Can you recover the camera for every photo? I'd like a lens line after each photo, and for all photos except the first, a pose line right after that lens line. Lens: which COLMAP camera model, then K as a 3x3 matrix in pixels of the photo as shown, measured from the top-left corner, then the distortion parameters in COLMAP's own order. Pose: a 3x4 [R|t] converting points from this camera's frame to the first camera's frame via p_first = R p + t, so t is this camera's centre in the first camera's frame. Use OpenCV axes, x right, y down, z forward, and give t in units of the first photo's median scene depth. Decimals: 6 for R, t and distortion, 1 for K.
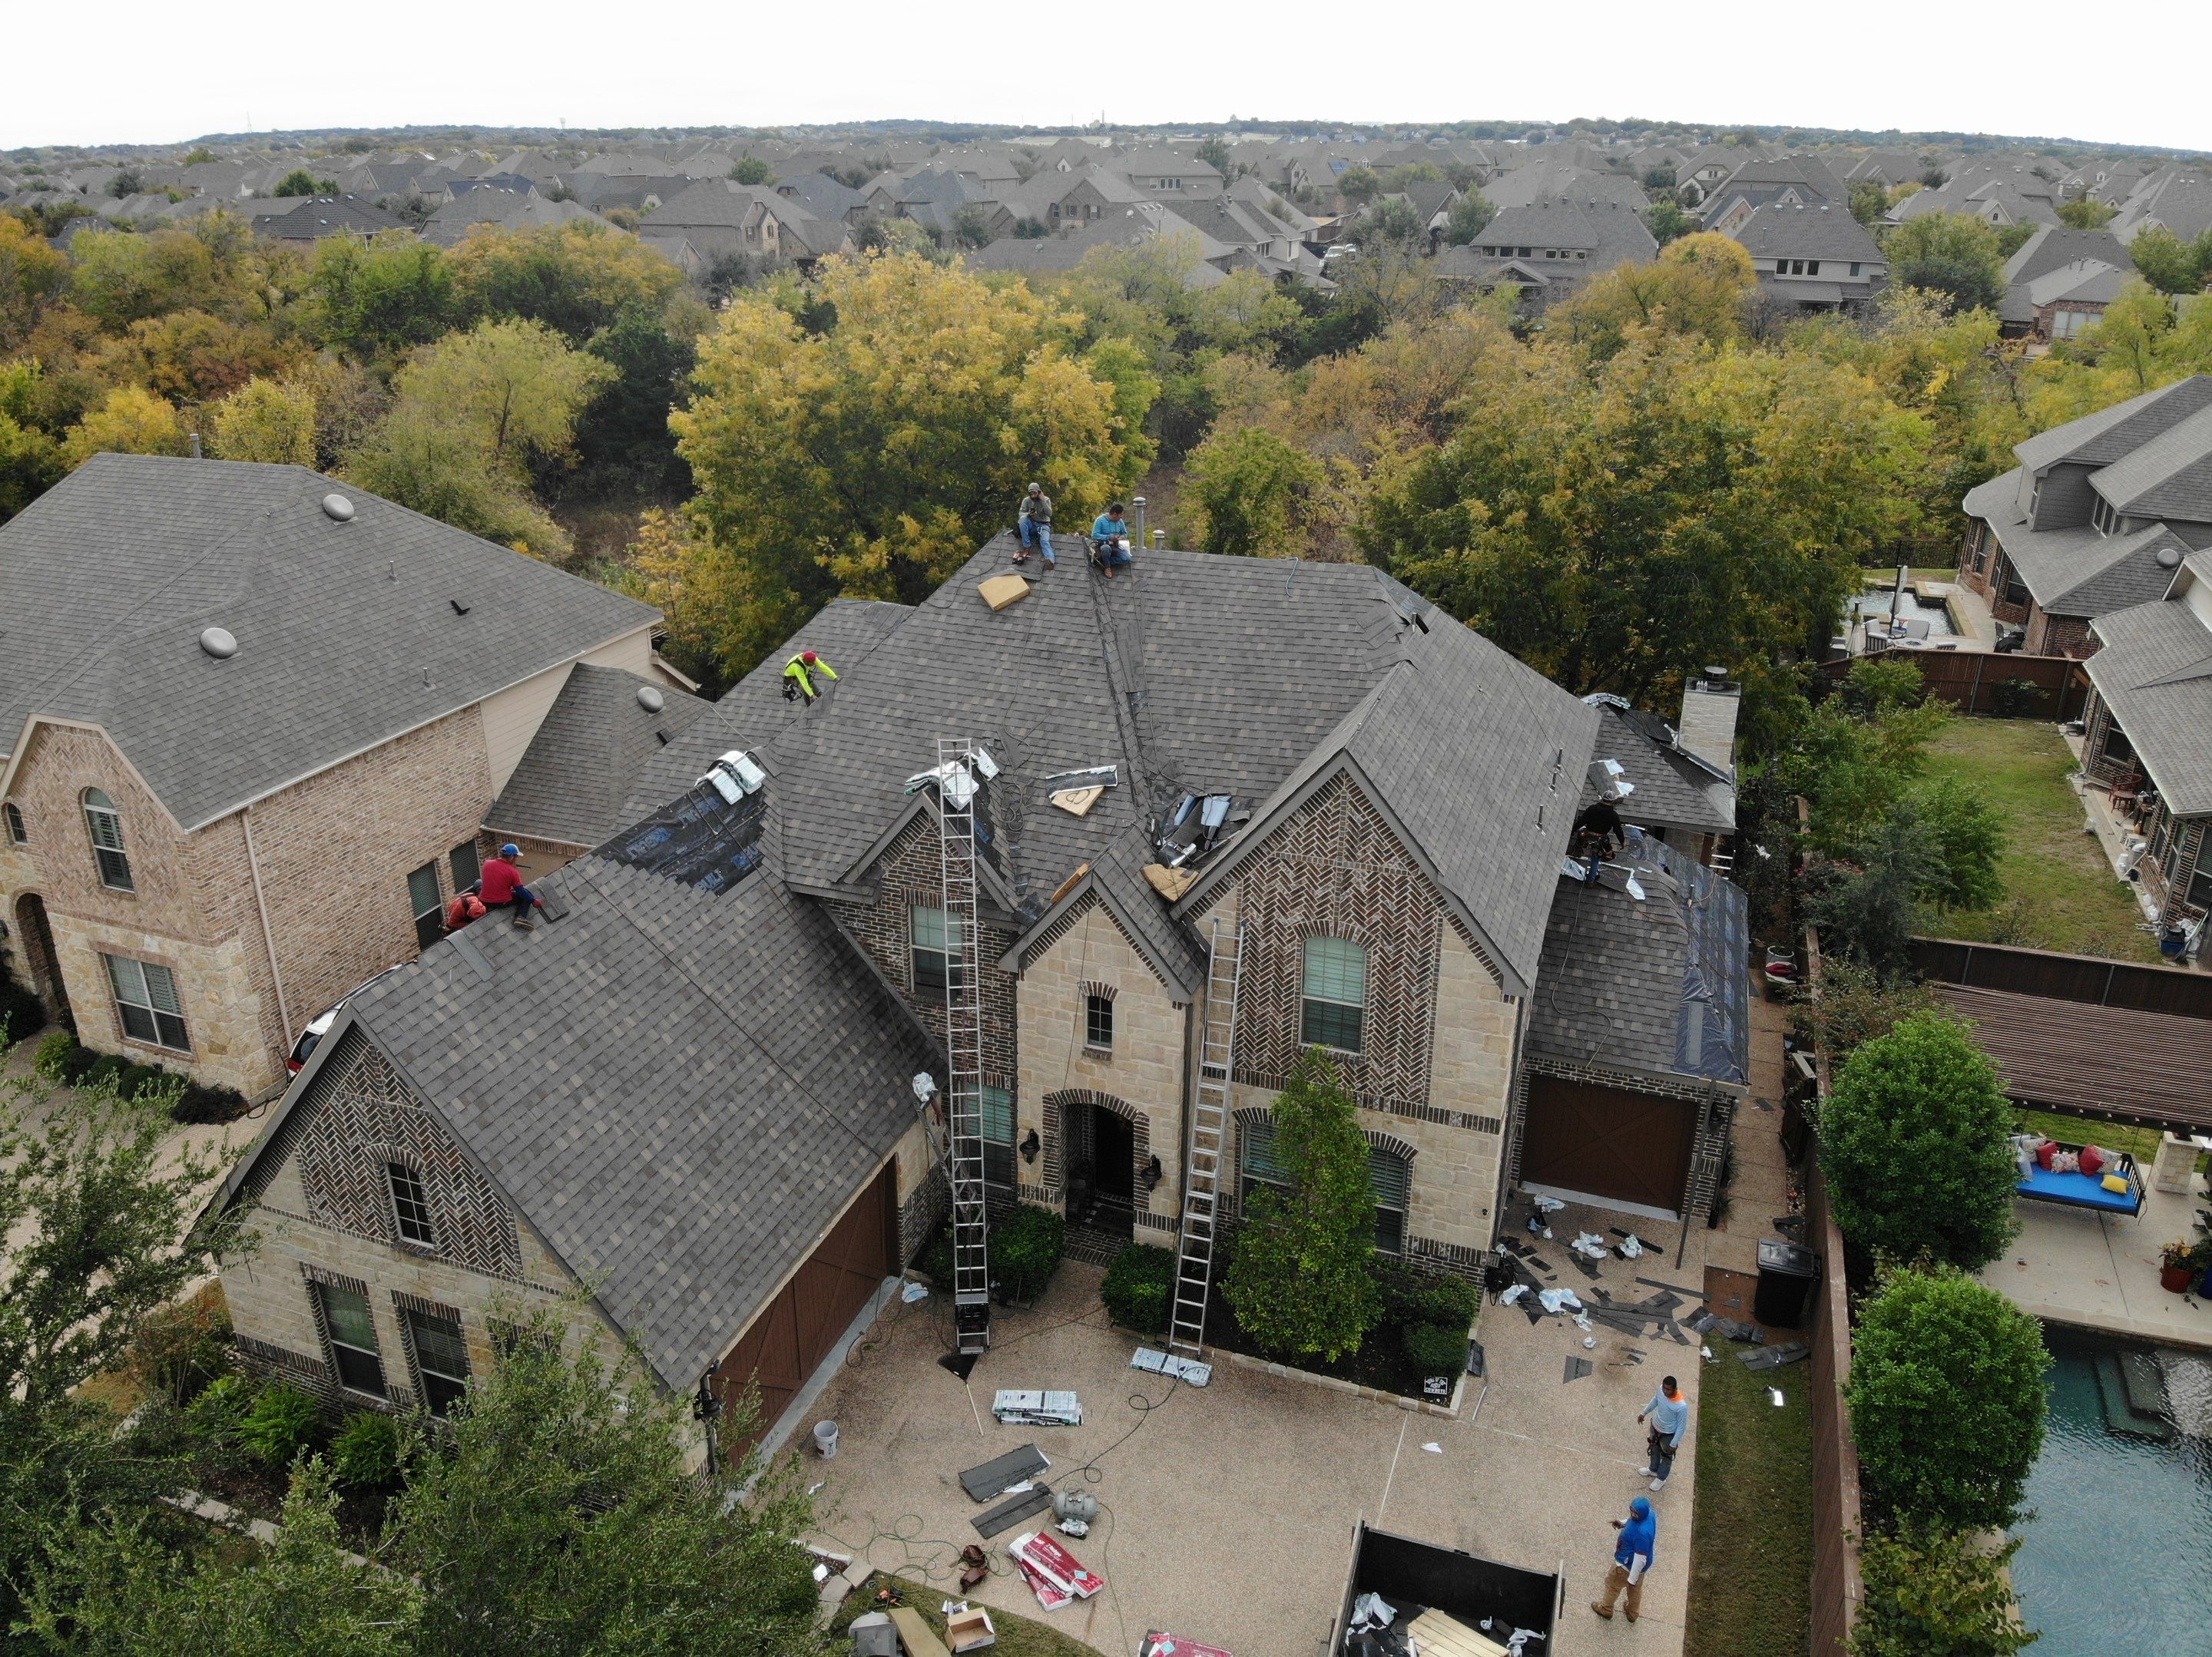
lens RADIAL K [[1657.2, 0, 1129.1], [0, 1657.2, 786.1], [0, 0, 1]] dist [0.128759, -0.331336]
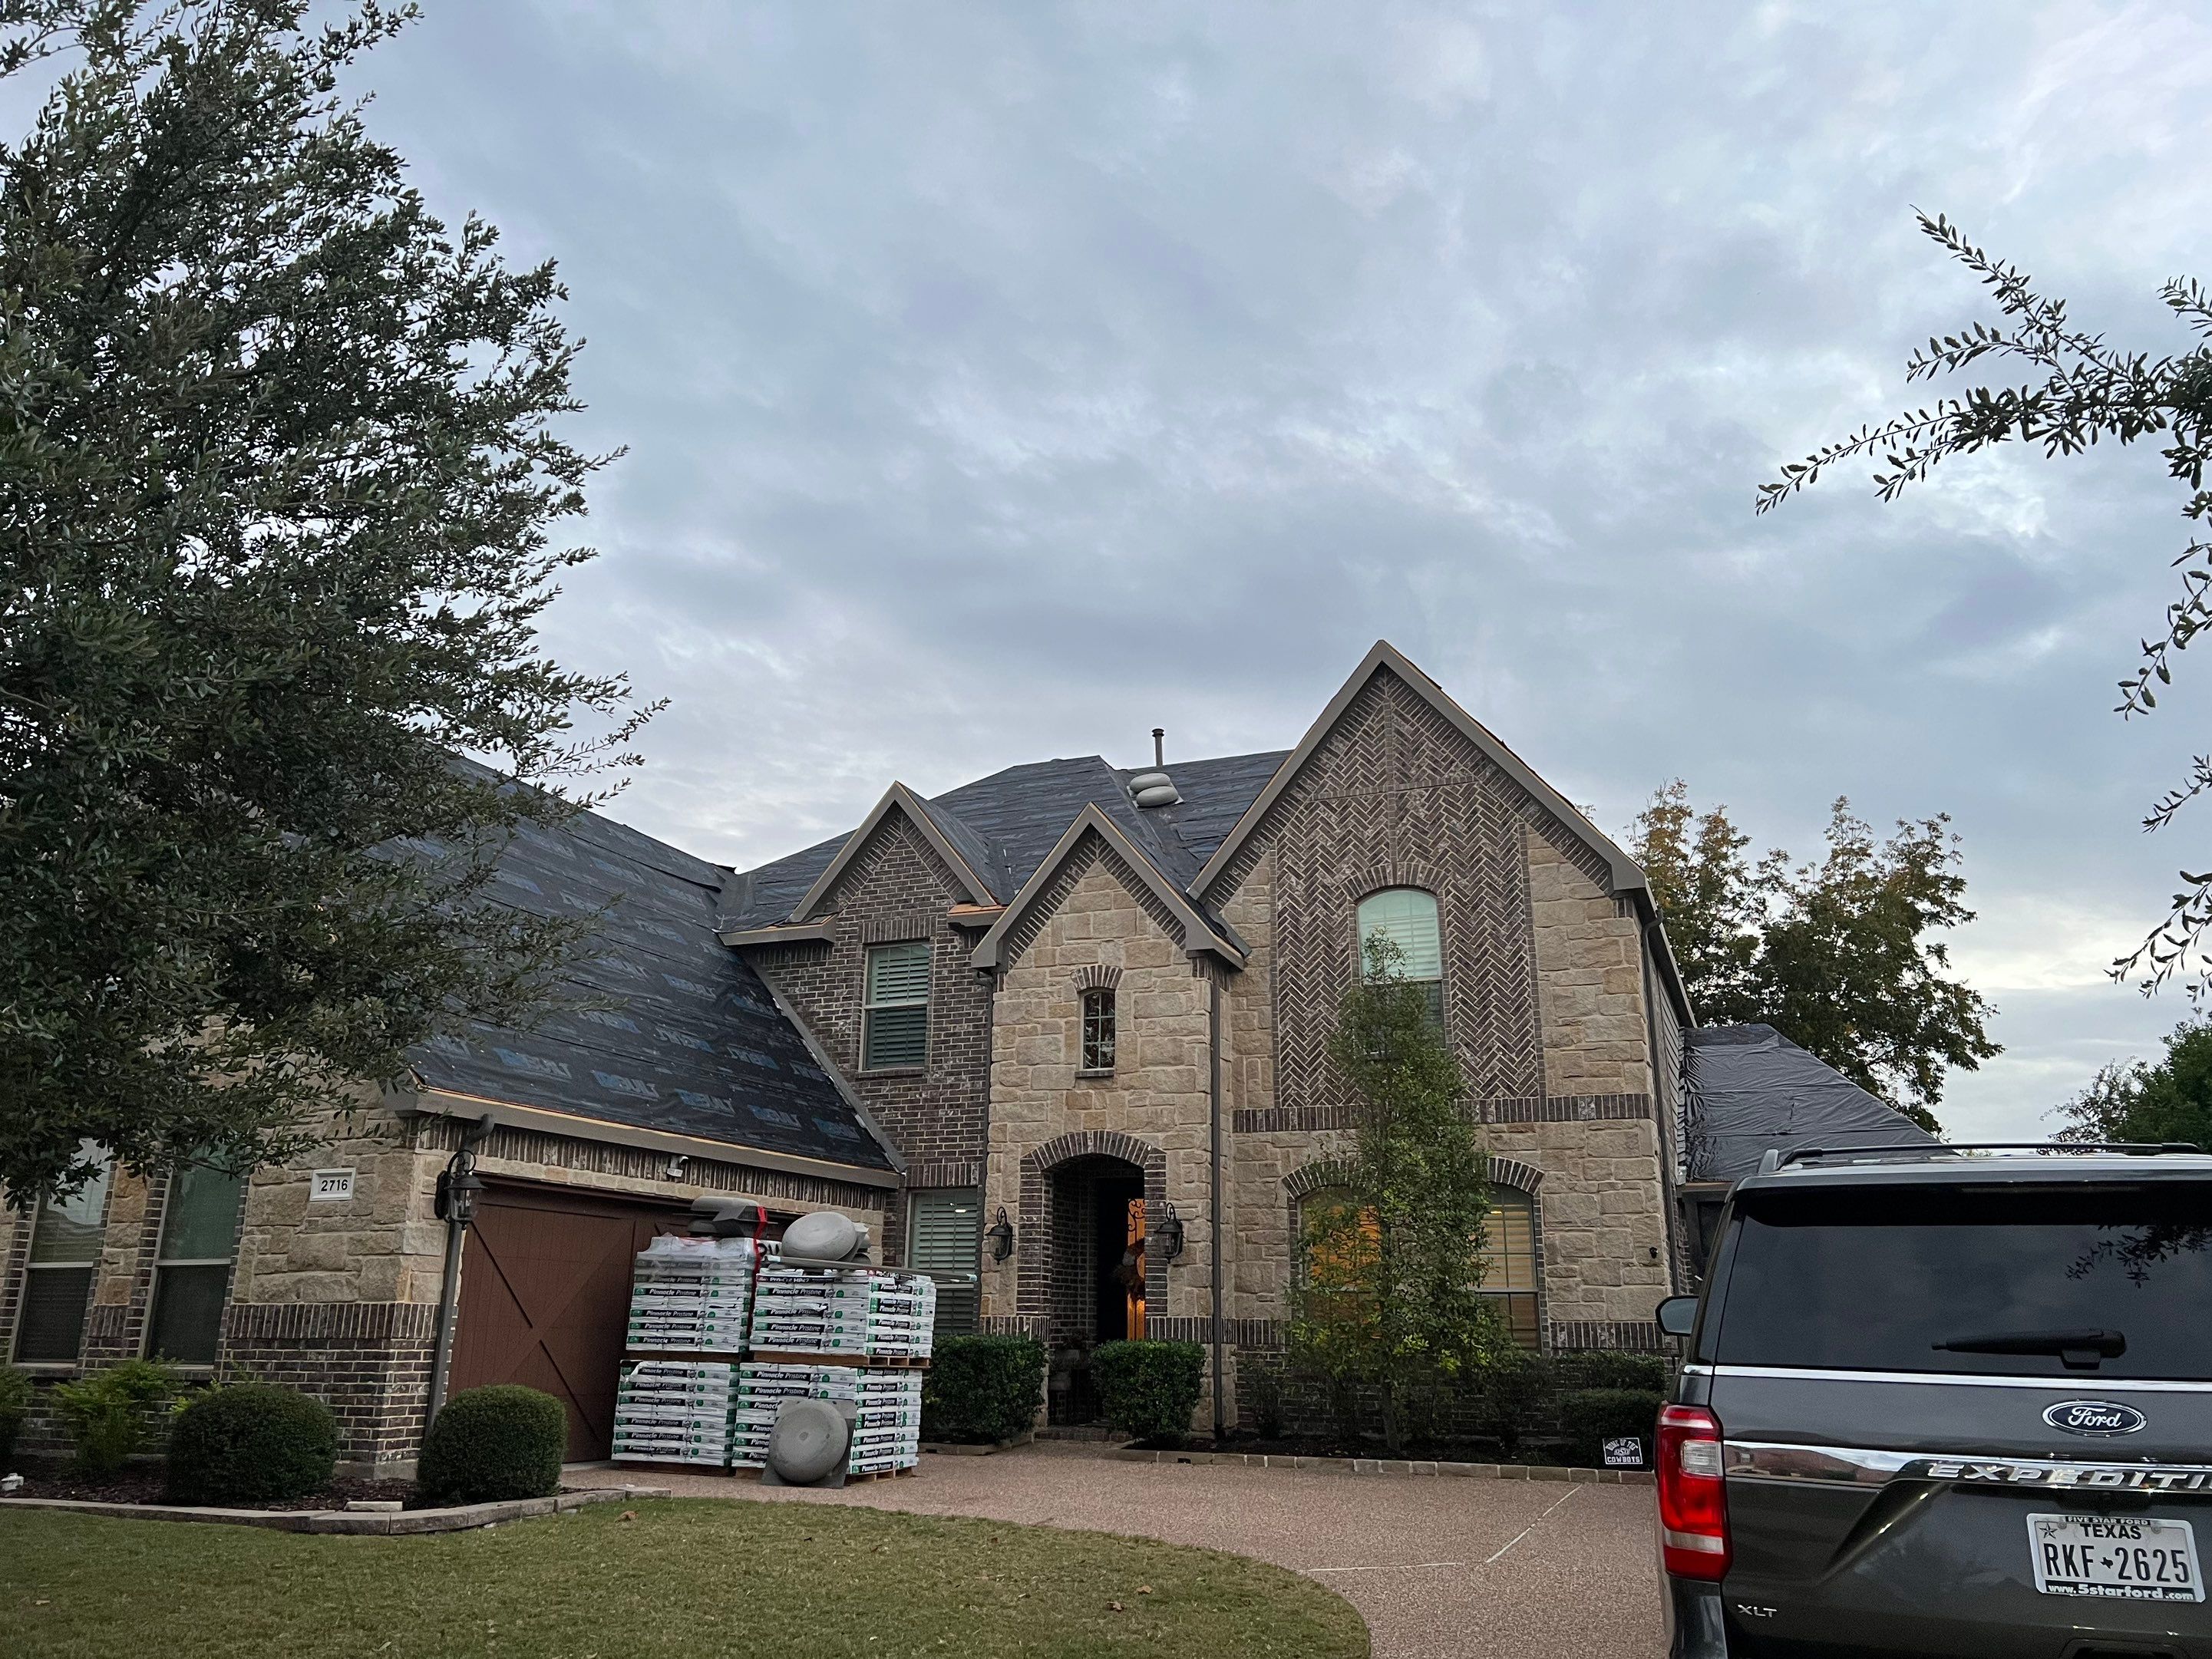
lens RADIAL K [[1657.3, 0, 1129.1], [0, 1657.3, 787.1], [0, 0, 1]] dist [0.128759, -0.331336]
pose [[0.999651, -0.012205, -0.023444, 0.014927], [-0.005264, 0.777296, -0.629113, 0.519506], [0.025901, 0.629016, 0.776961, 0.327751]]
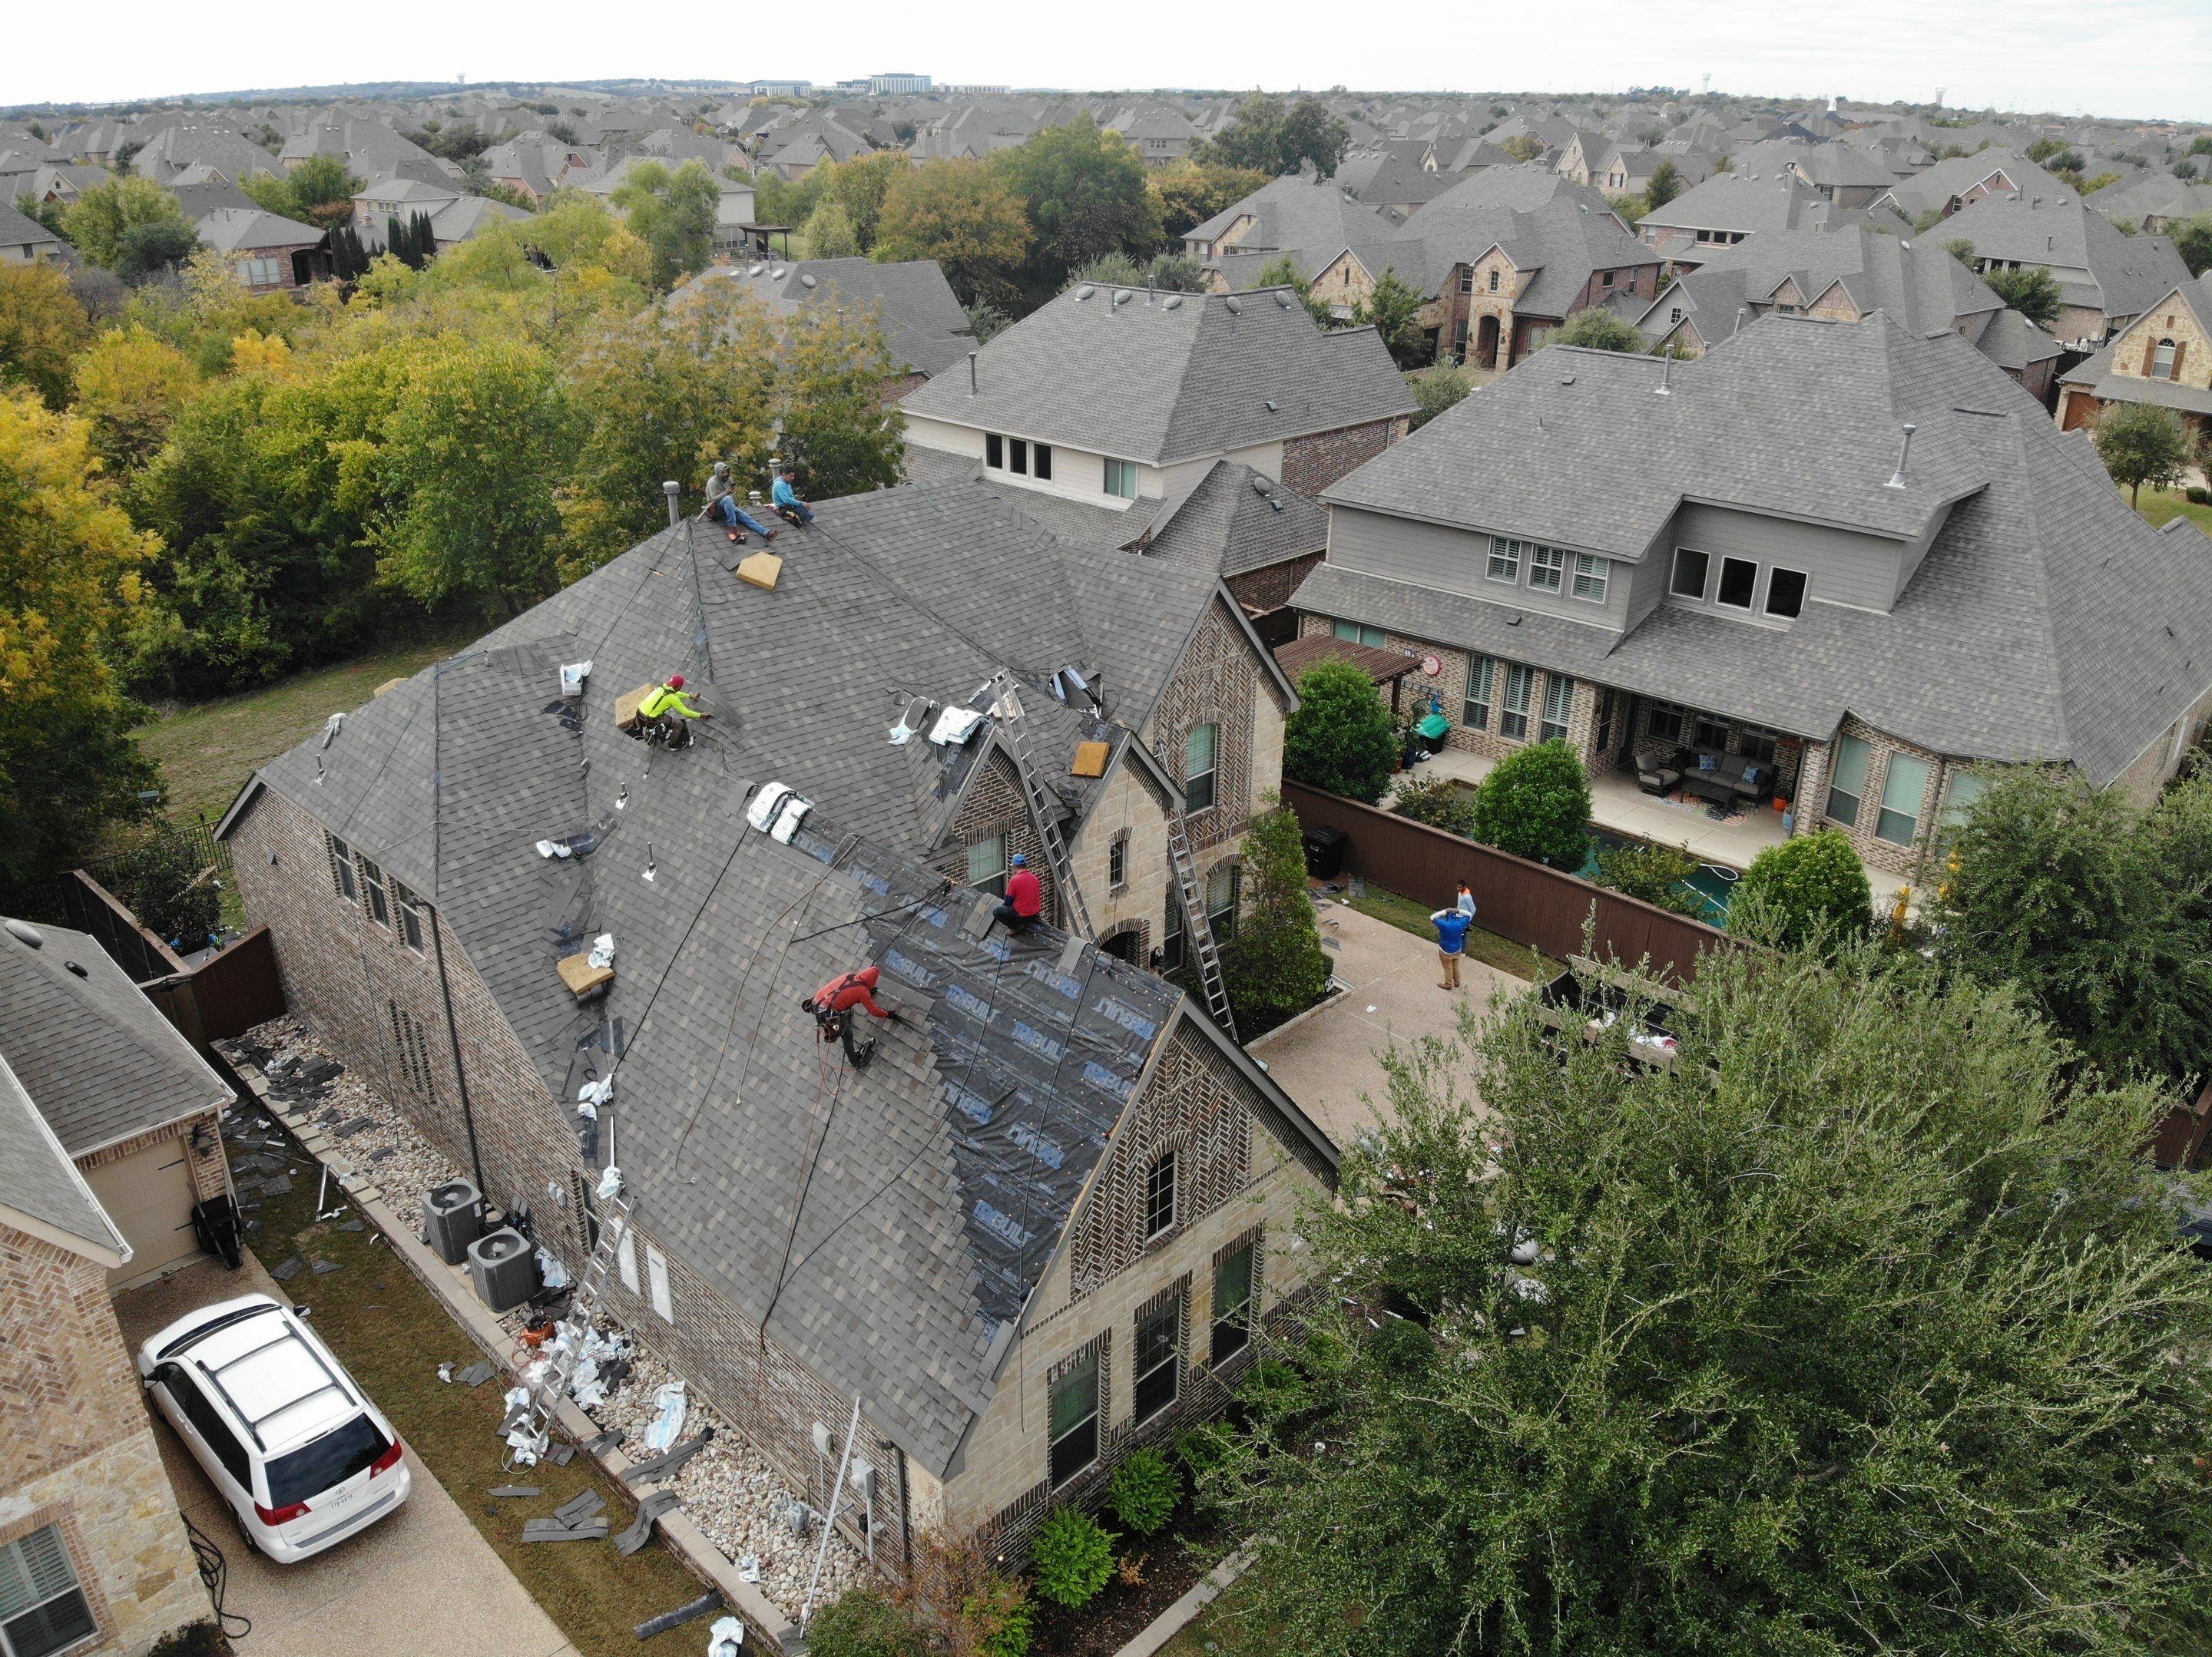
lens RADIAL K [[1626.7, 0, 1106.0], [0, 1626.7, 828.5], [0, 0, 1]] dist [0.126185, -0.316712]
pose [[0.418270, -0.371538, 0.828861, -0.947272], [0.325775, 0.913170, 0.244933, -0.162686], [-0.847892, 0.167574, 0.502989, 0.404418]]
